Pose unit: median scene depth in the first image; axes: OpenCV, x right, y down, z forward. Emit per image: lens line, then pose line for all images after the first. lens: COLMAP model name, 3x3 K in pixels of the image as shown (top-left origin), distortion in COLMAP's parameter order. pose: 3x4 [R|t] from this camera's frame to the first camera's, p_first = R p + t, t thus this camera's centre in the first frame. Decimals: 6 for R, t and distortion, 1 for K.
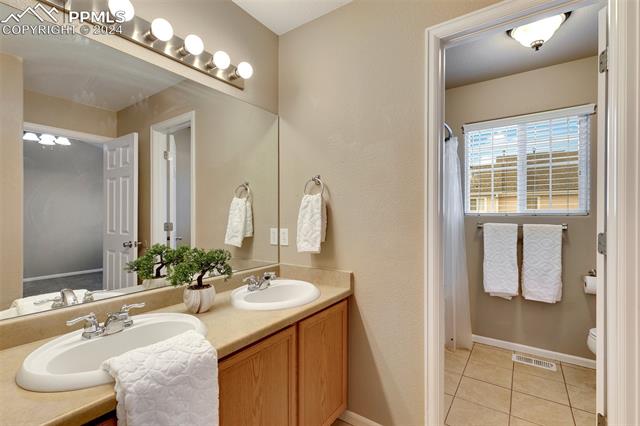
lens RADIAL K [[295.2, 0, 320.5], [0, 295.2, 215.1], [0, 0, 1]] dist [0.008816, -0.002335]
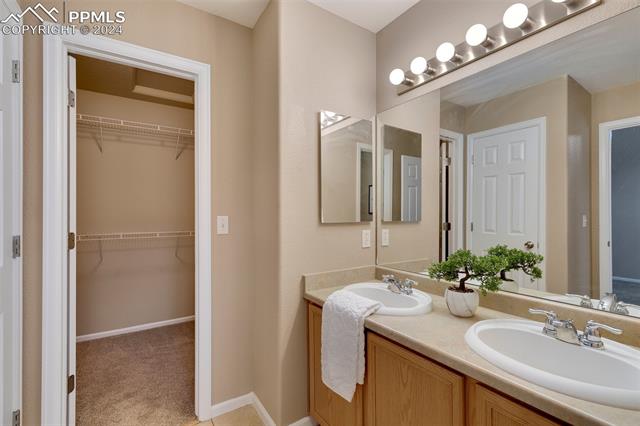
lens RADIAL K [[295.2, 0, 321.7], [0, 295.2, 215.2], [0, 0, 1]] dist [0.008816, -0.002335]
pose [[-0.397541, 0.001970, -0.917582, 0.628000], [0.005350, 0.999986, -0.000171, -0.003181], [0.917569, -0.004977, -0.397546, 0.916194]]
